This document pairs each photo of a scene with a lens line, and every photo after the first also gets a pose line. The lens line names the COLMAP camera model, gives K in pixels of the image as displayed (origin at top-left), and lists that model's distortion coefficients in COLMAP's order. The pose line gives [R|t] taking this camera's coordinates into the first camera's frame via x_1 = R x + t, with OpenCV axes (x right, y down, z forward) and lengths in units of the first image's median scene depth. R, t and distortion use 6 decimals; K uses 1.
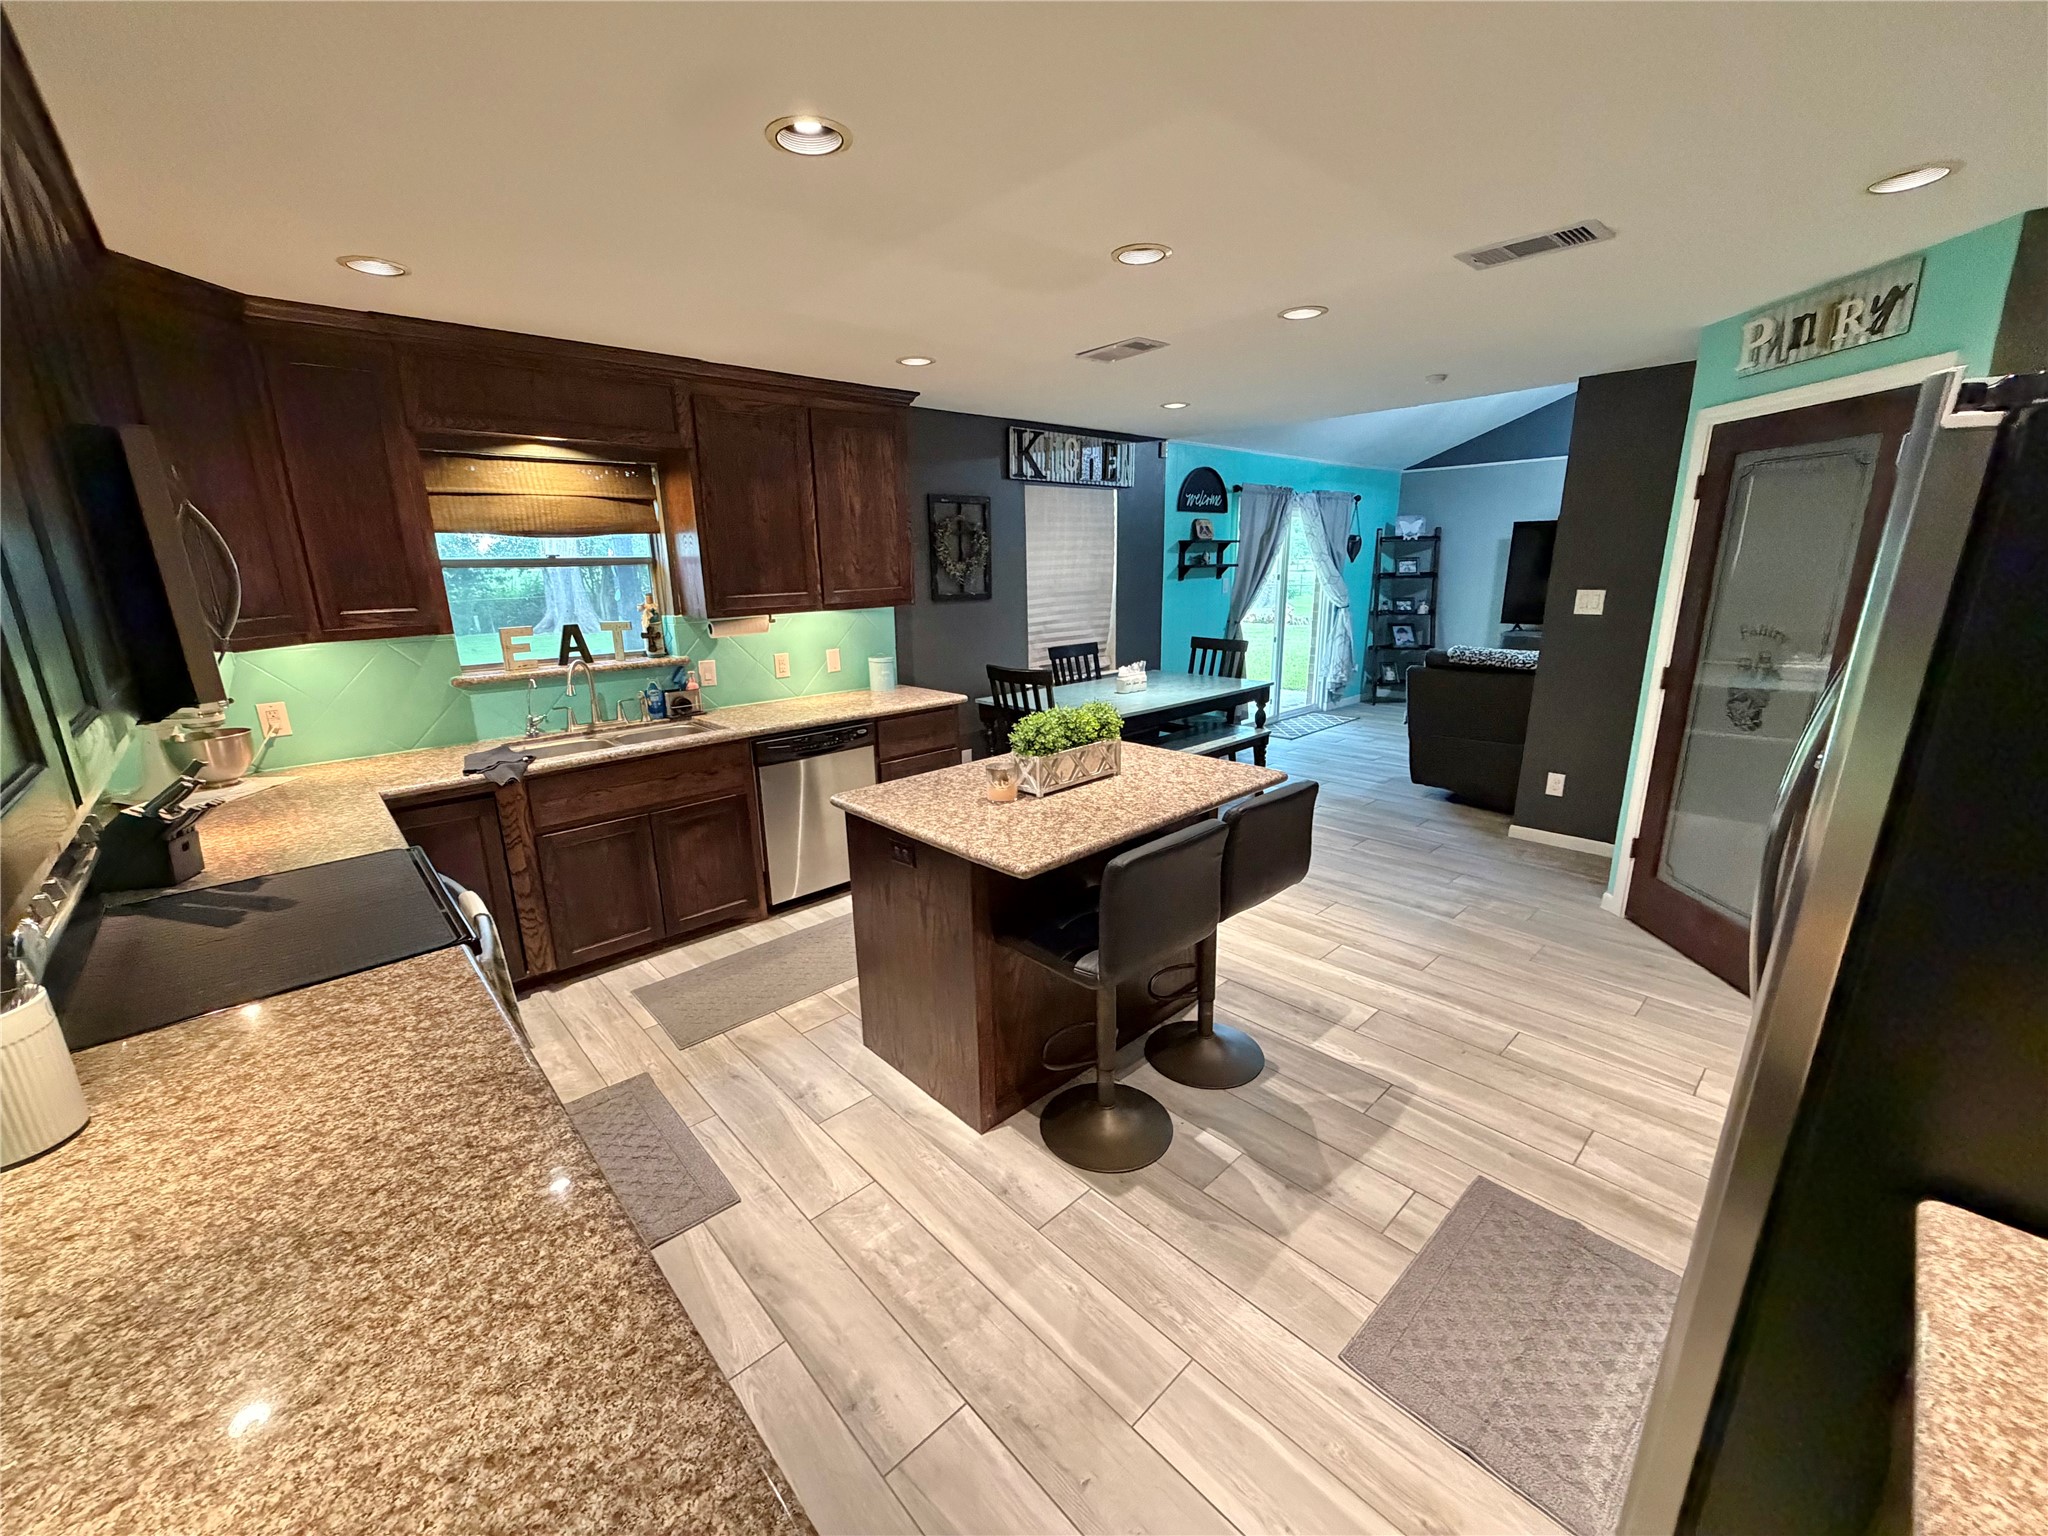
lens RADIAL K [[816.6, 0, 1014.5], [0, 816.6, 768.7], [0, 0, 1]] dist [0.000517, -0.000639]
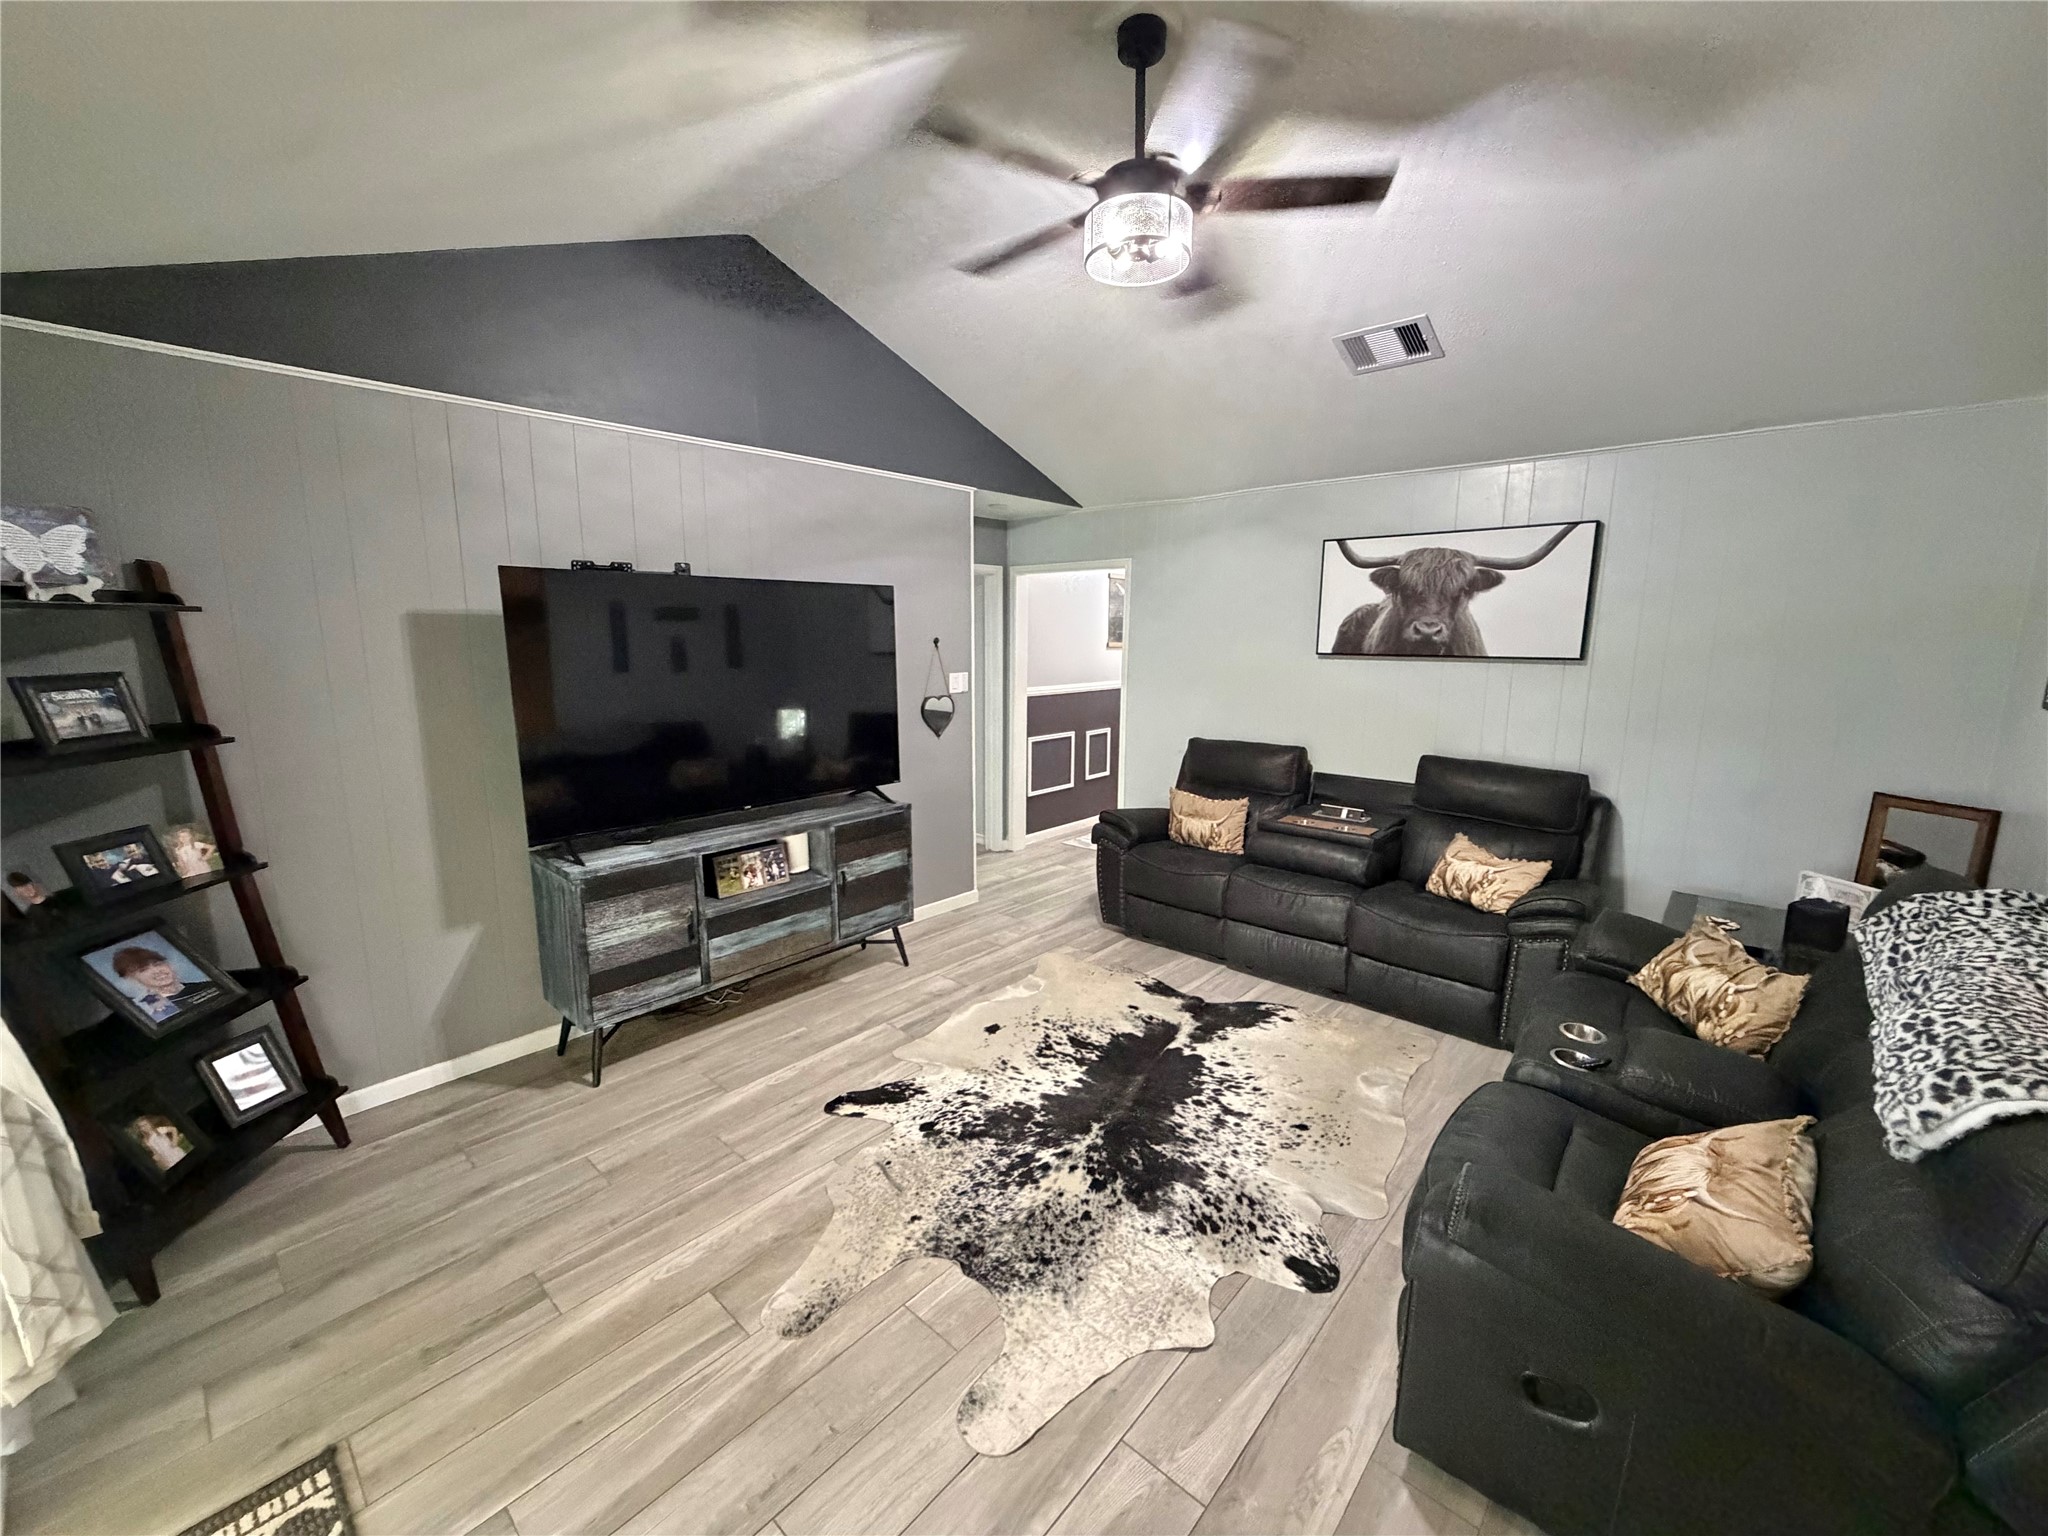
lens RADIAL K [[816.6, 0, 1017.5], [0, 816.6, 769.8], [0, 0, 1]] dist [0.000517, -0.000639]
pose [[-0.093280, -0.153724, 0.983701, 0.370030], [0.247260, 0.953480, 0.172448, -0.347798], [-0.964449, 0.259316, -0.050931, 1.280700]]
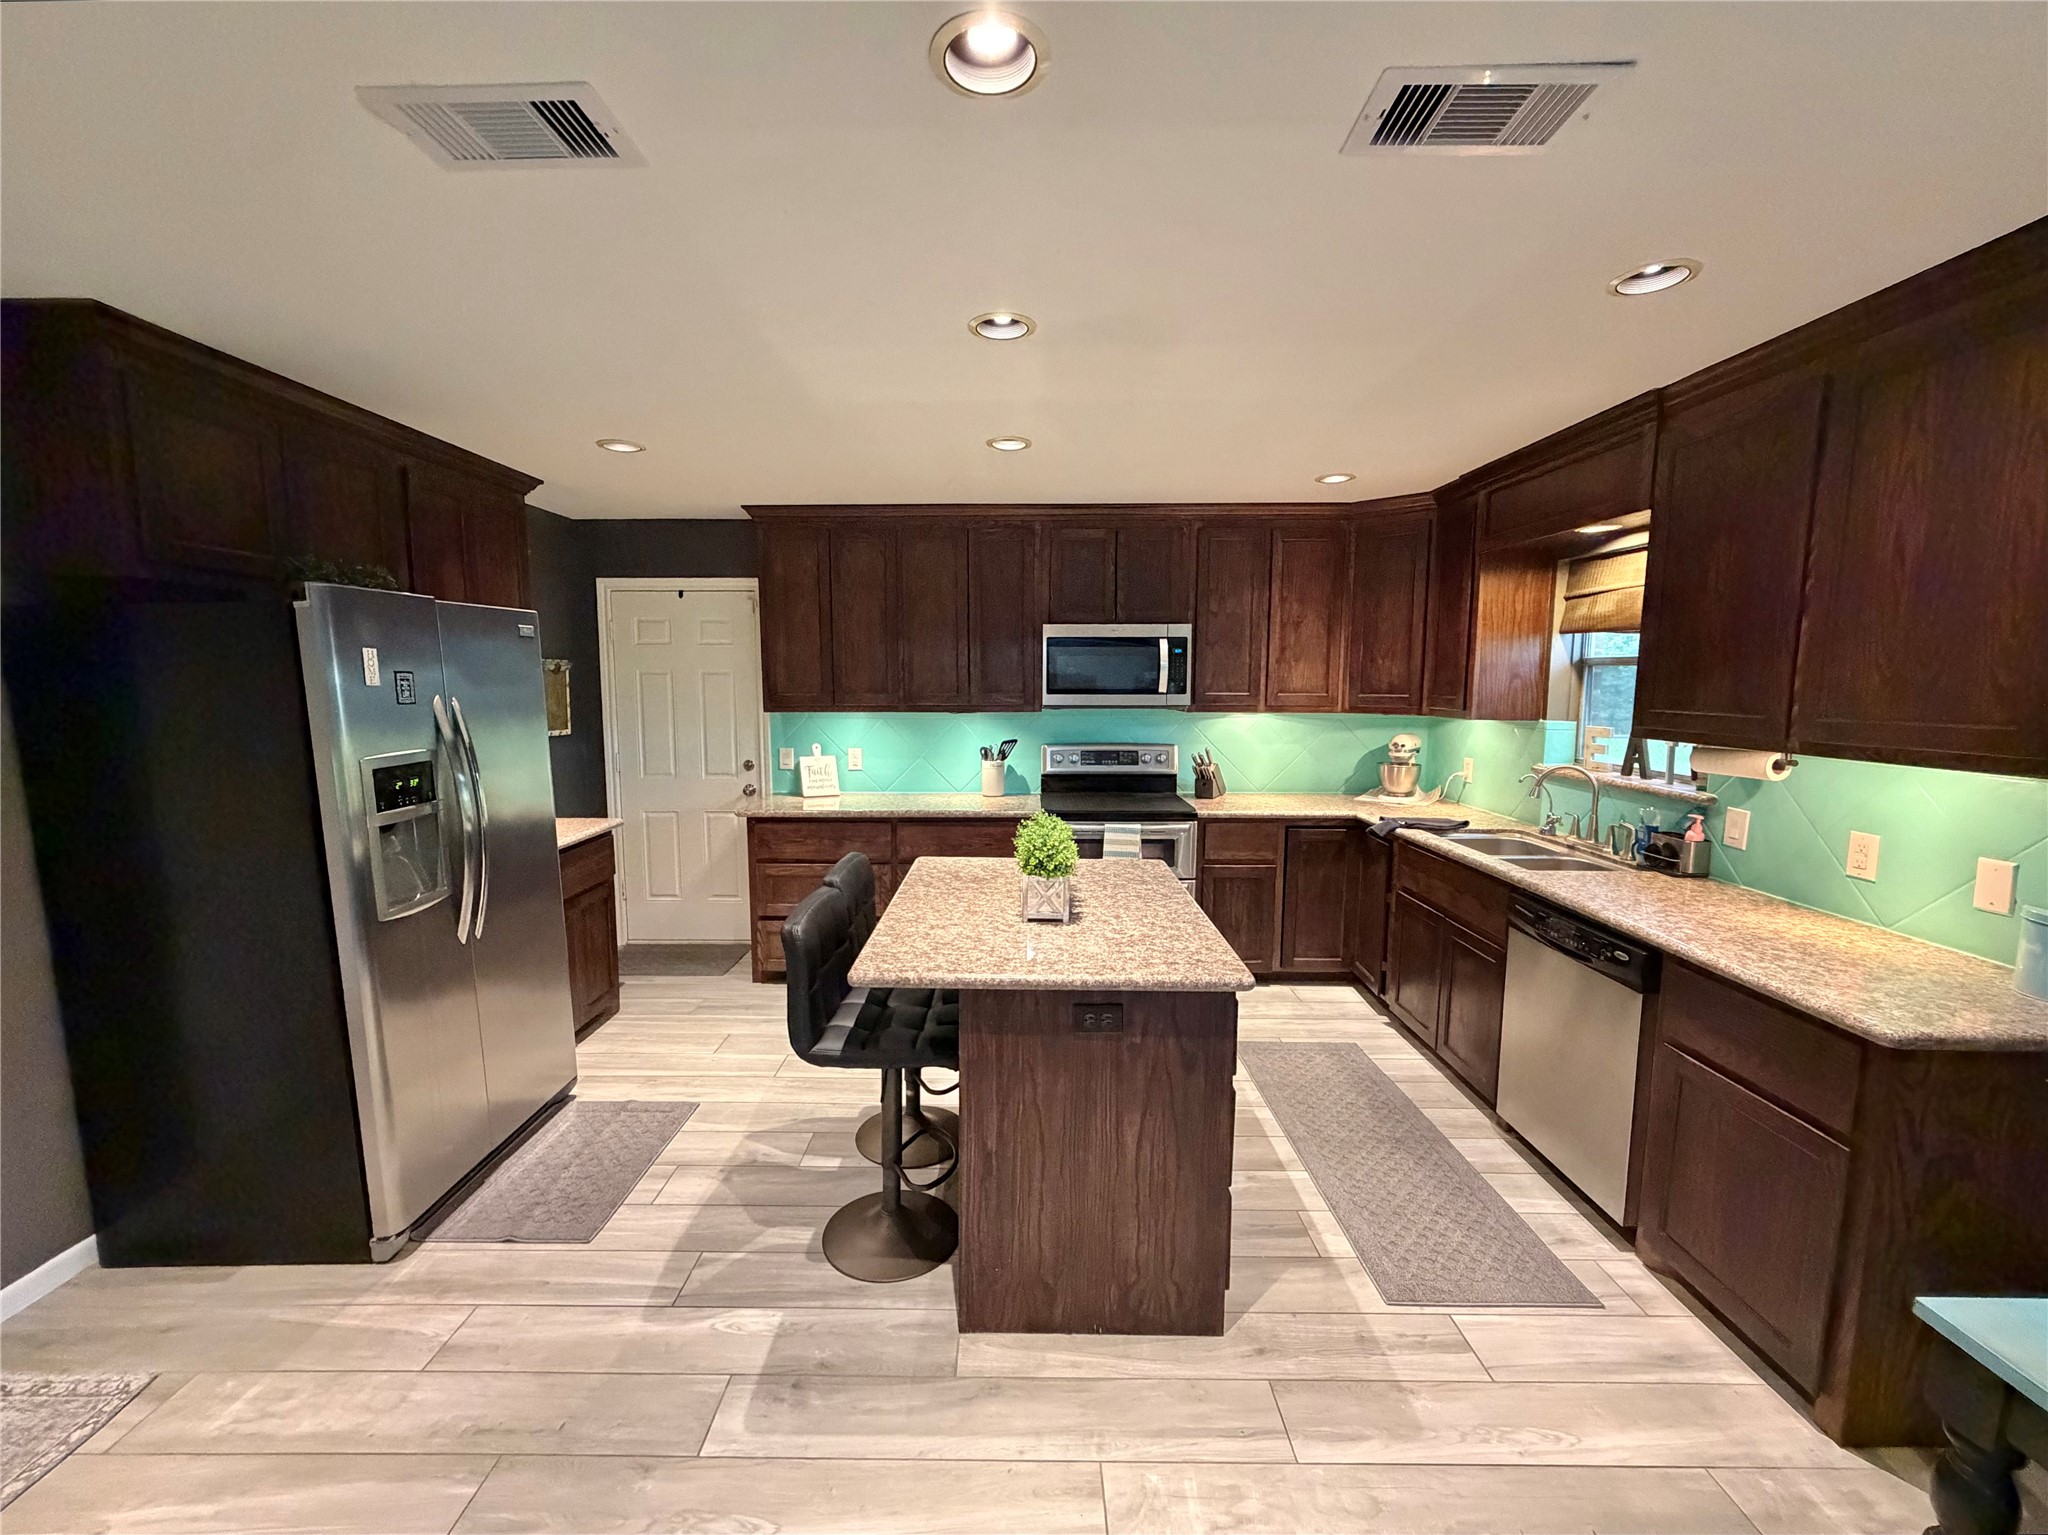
lens RADIAL K [[816.6, 0, 1014.8], [0, 816.6, 769.6], [0, 0, 1]] dist [0.000517, -0.000639]
pose [[-0.681921, 0.099648, -0.724606, 0.383503], [-0.173949, 0.940158, 0.292993, -0.201315], [0.710440, 0.325842, -0.623780, 0.788408]]
